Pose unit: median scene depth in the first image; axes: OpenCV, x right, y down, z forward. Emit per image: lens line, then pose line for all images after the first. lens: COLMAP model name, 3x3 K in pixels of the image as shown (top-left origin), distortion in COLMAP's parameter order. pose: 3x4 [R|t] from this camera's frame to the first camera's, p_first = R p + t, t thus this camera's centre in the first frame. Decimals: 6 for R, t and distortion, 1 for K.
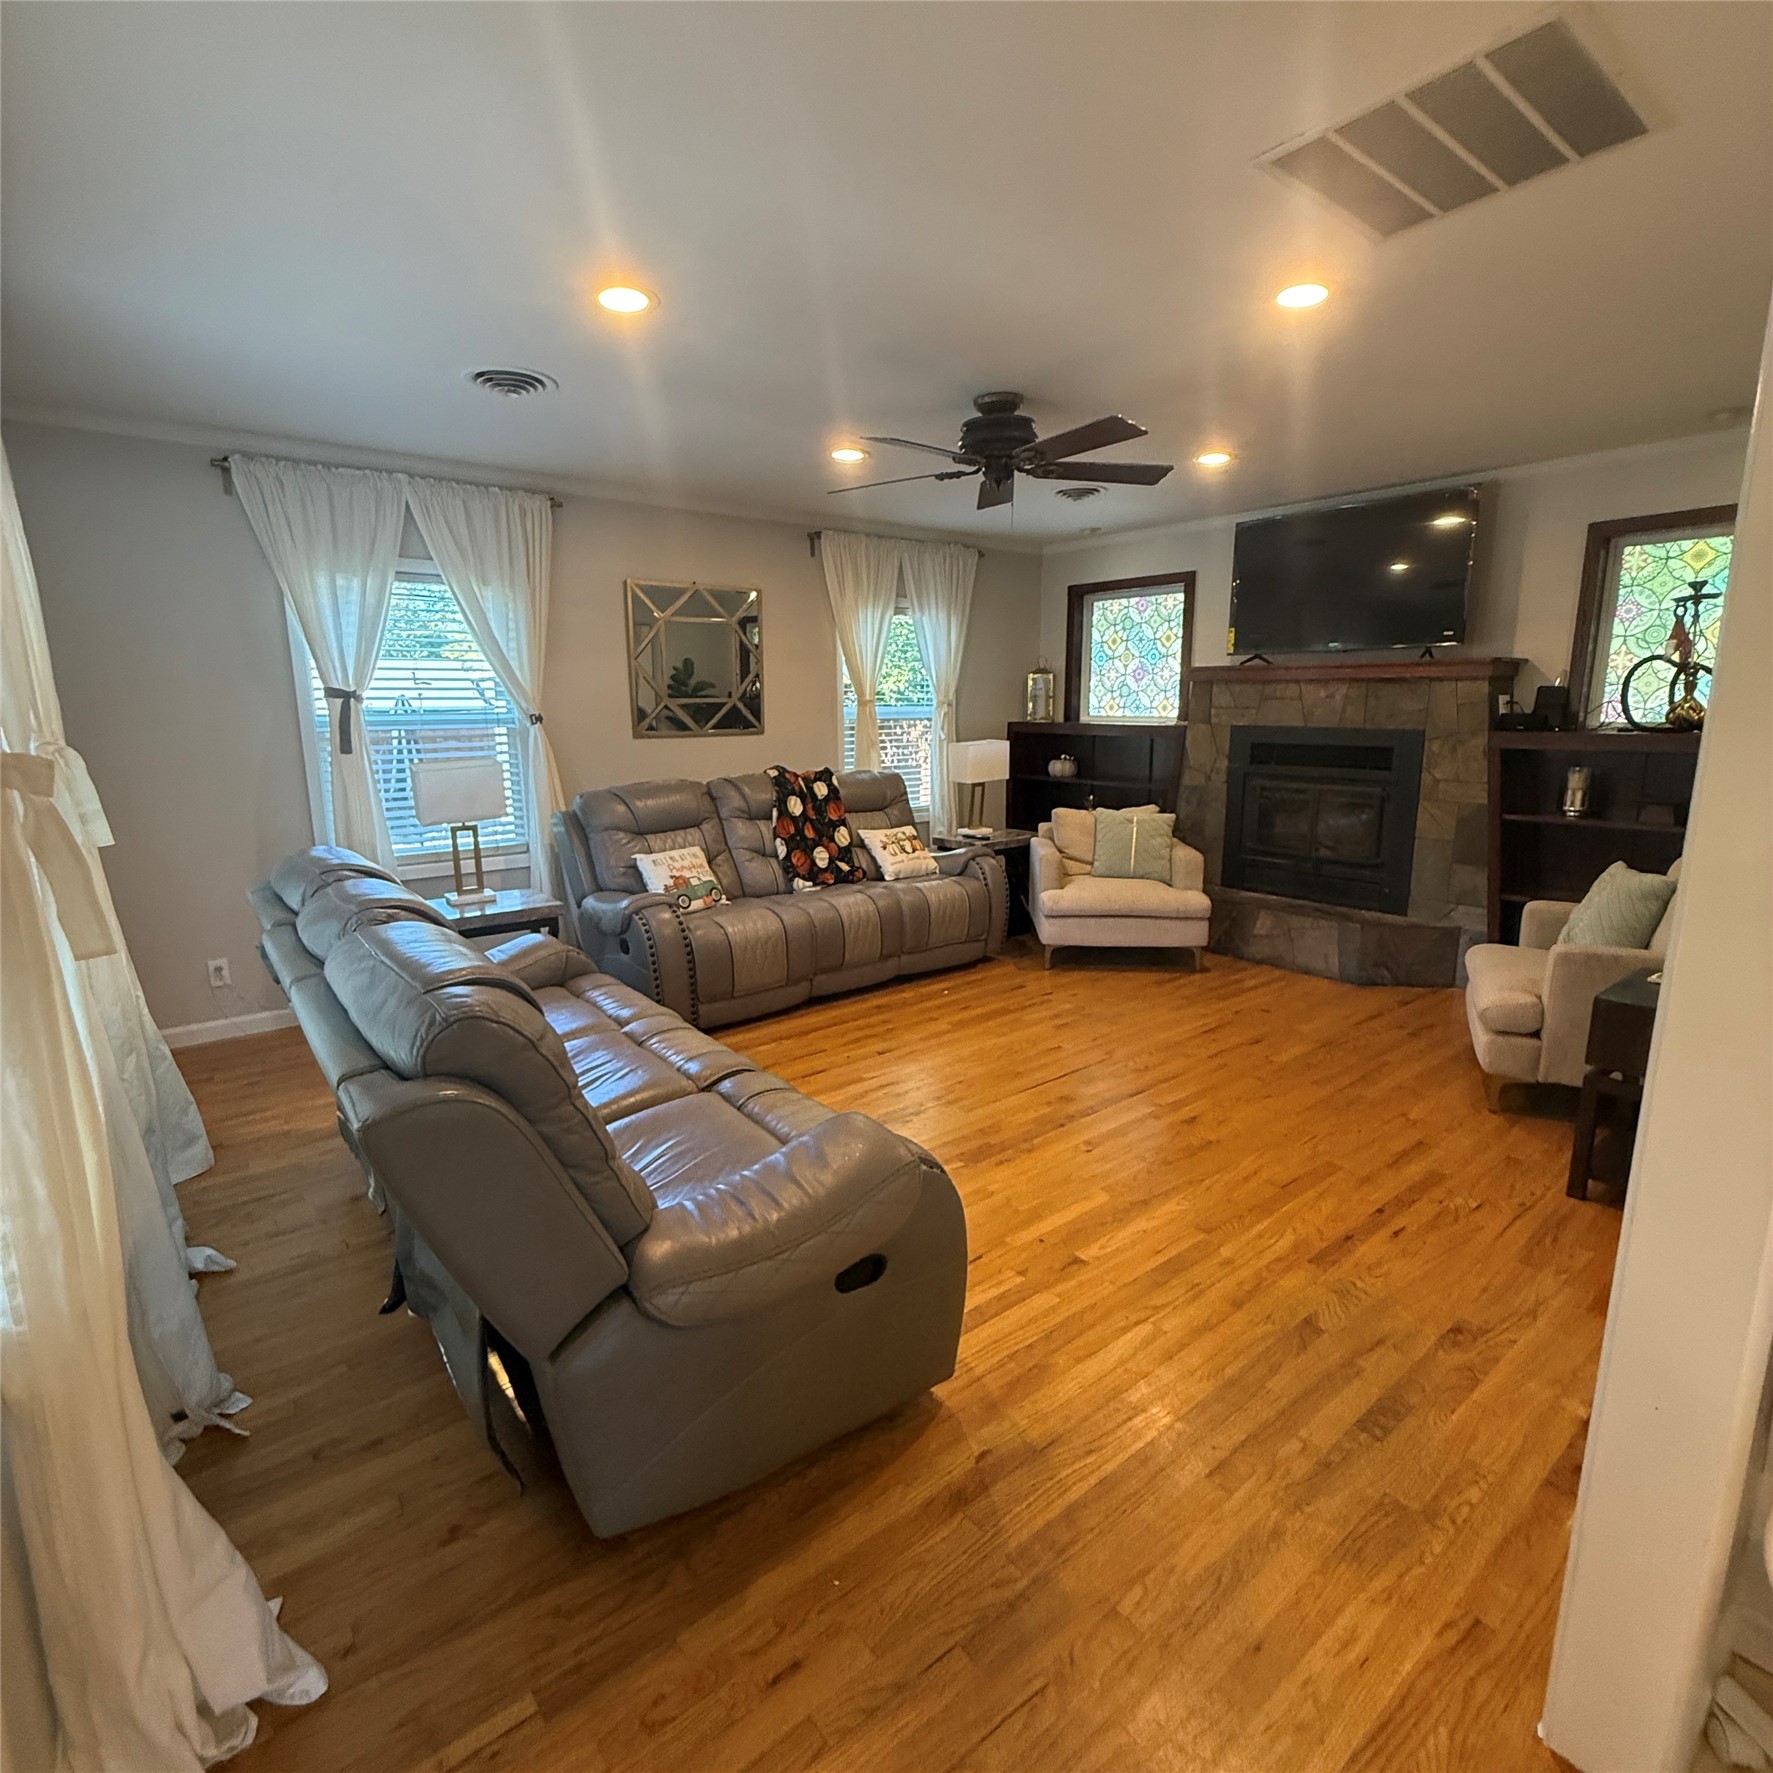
lens RADIAL K [[939.6, 0, 879.6], [0, 939.6, 889.4], [0, 0, 1]] dist [-0.001756, -0.001346]
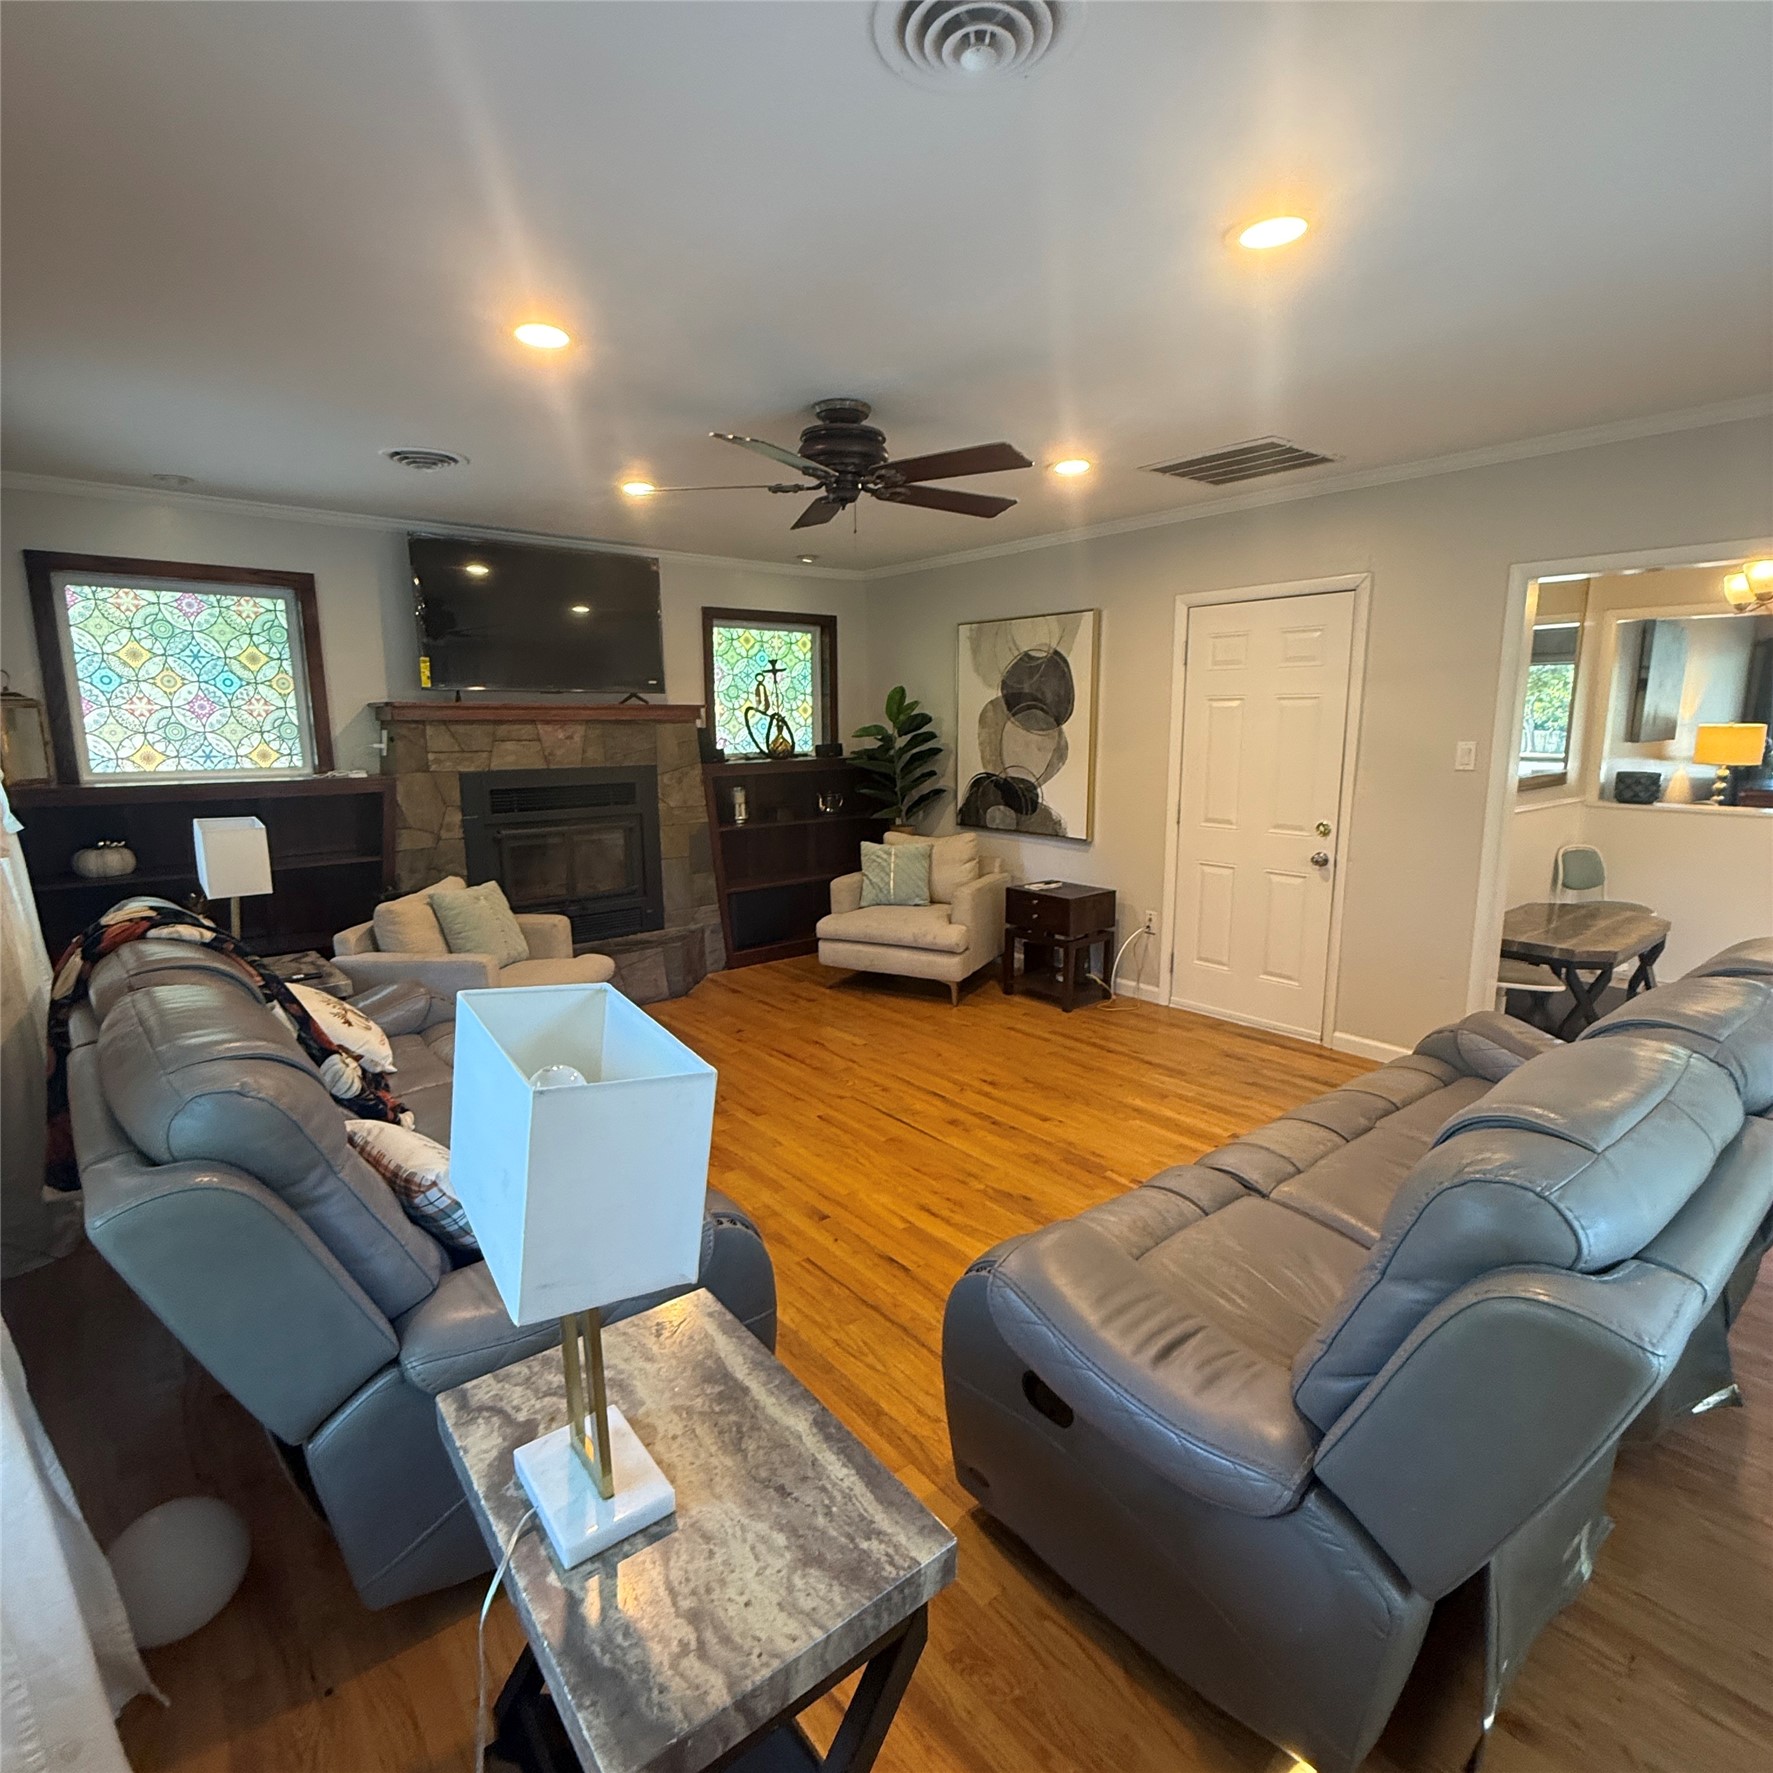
lens RADIAL K [[939.6, 0, 879.4], [0, 939.6, 890.3], [0, 0, 1]] dist [-0.001756, -0.001346]
pose [[-0.020019, -0.163728, 0.986302, -0.573973], [0.209208, 0.963975, 0.164268, -0.154542], [-0.977666, 0.209631, 0.014956, 0.749964]]
